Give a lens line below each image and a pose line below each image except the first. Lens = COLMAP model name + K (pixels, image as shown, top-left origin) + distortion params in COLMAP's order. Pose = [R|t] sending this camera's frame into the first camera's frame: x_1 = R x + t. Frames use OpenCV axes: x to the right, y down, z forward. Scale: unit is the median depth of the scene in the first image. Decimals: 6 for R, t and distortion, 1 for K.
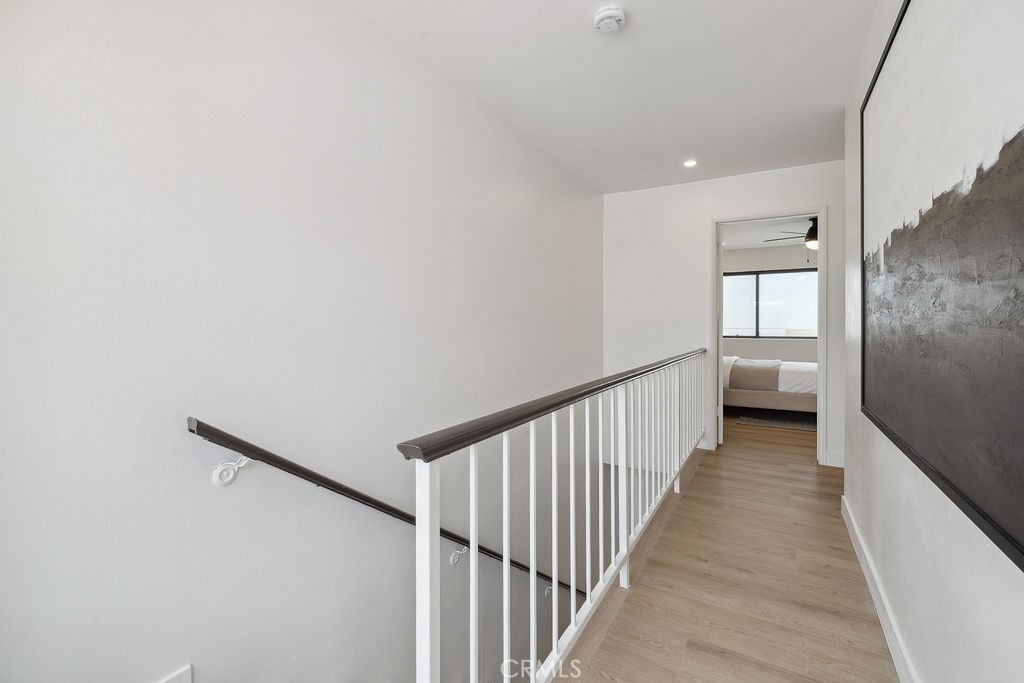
lens RADIAL K [[443.2, 0, 507.9], [0, 443.2, 326.7], [0, 0, 1]] dist [-0.000358, -0.000074]
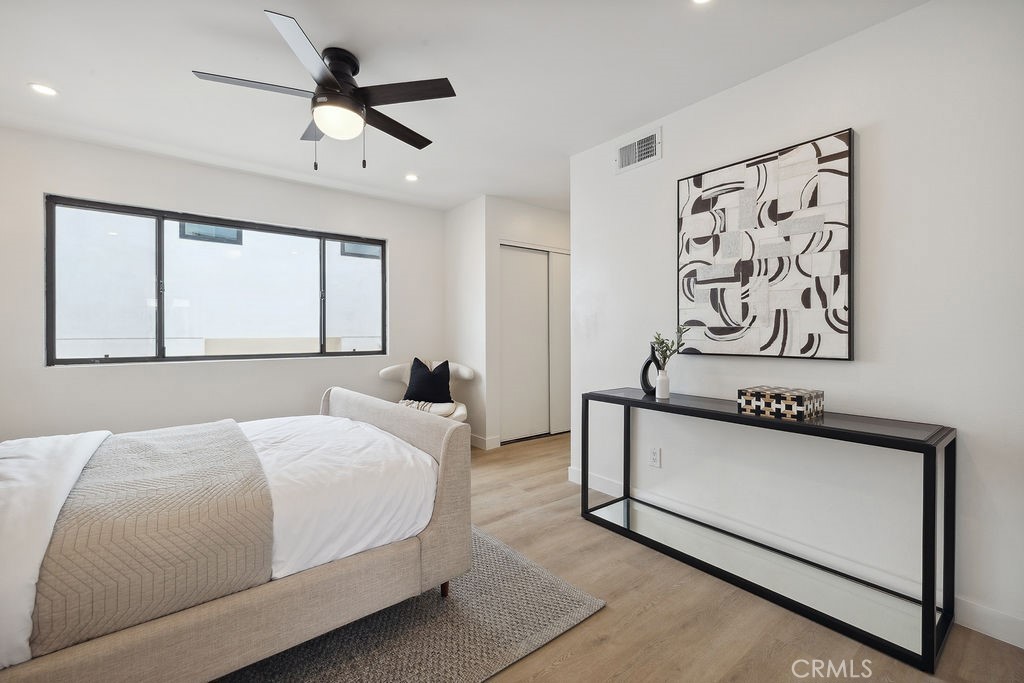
lens RADIAL K [[443.2, 0, 507.9], [0, 443.2, 326.7], [0, 0, 1]] dist [-0.000358, -0.000074]
pose [[0.361203, 0.002306, 0.932484, 0.298915], [0.010259, 0.999927, -0.006447, -0.002152], [-0.932431, 0.011895, 0.361153, 0.559529]]
